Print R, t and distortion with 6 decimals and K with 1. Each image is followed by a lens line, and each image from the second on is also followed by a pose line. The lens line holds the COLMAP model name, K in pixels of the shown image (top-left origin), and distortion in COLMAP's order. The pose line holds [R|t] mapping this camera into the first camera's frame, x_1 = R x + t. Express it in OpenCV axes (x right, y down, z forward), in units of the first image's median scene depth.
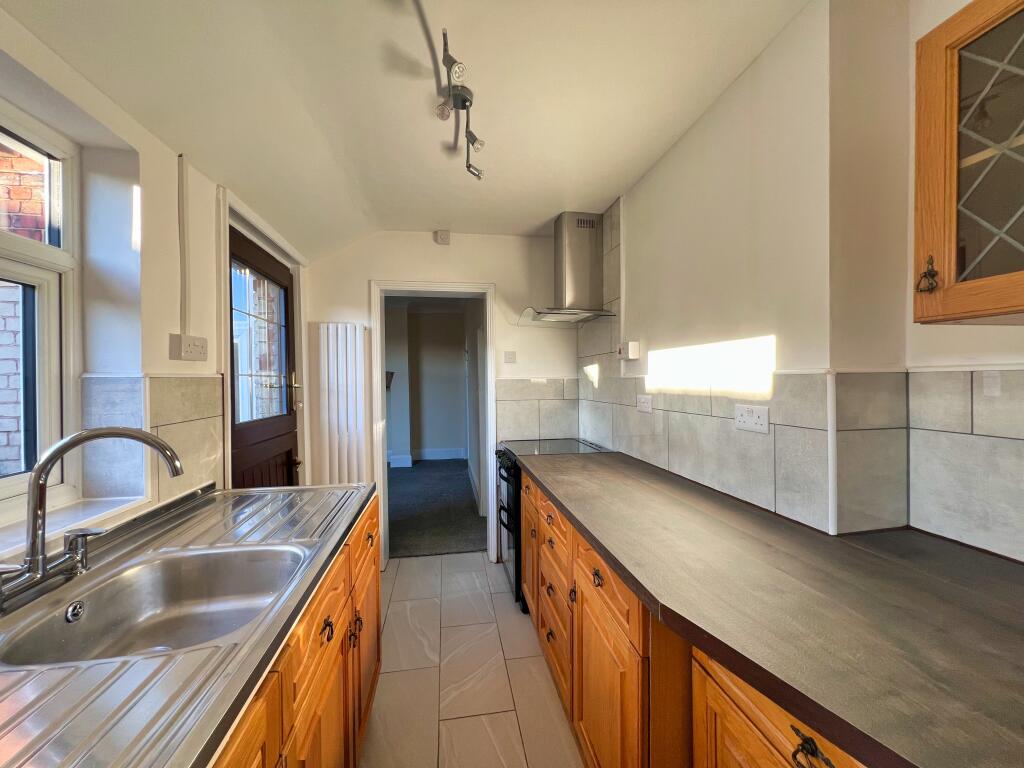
lens RADIAL K [[409.0, 0, 512.7], [0, 409.0, 382.6], [0, 0, 1]] dist [-0.001335, -0.000090]
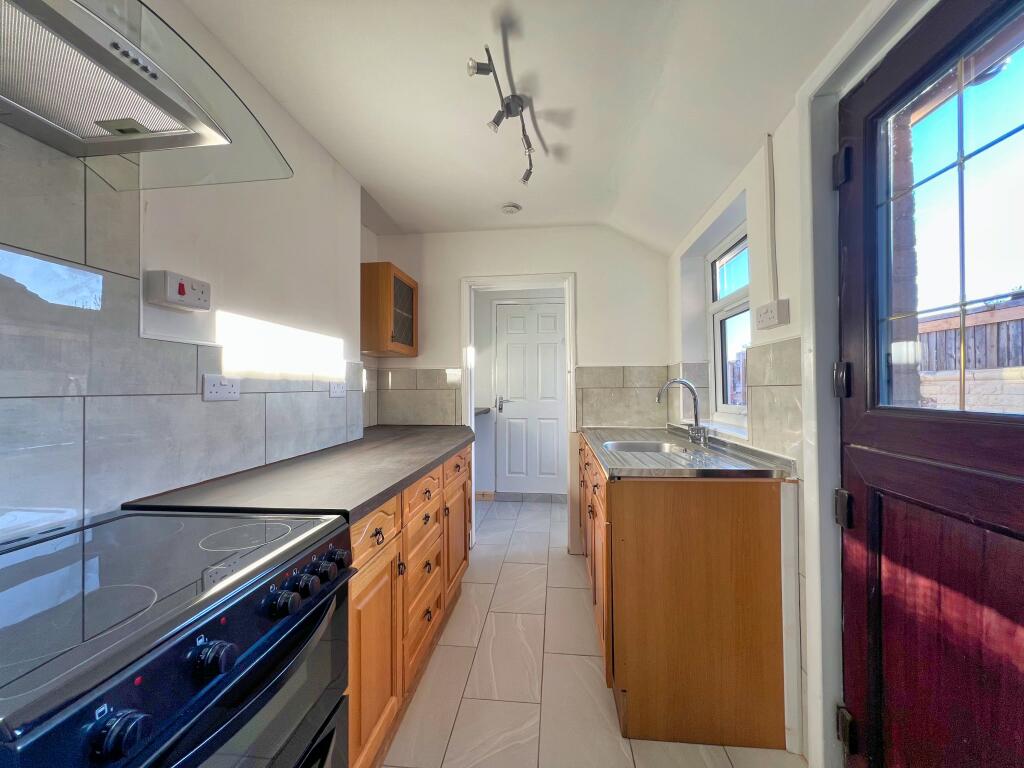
lens RADIAL K [[409.0, 0, 511.1], [0, 409.0, 385.2], [0, 0, 1]] dist [-0.001335, -0.000090]
pose [[-0.962859, 0.019544, 0.269298, -0.364420], [0.019220, 0.999808, -0.003841, 0.072037], [-0.269321, 0.001477, -0.963049, 1.837733]]
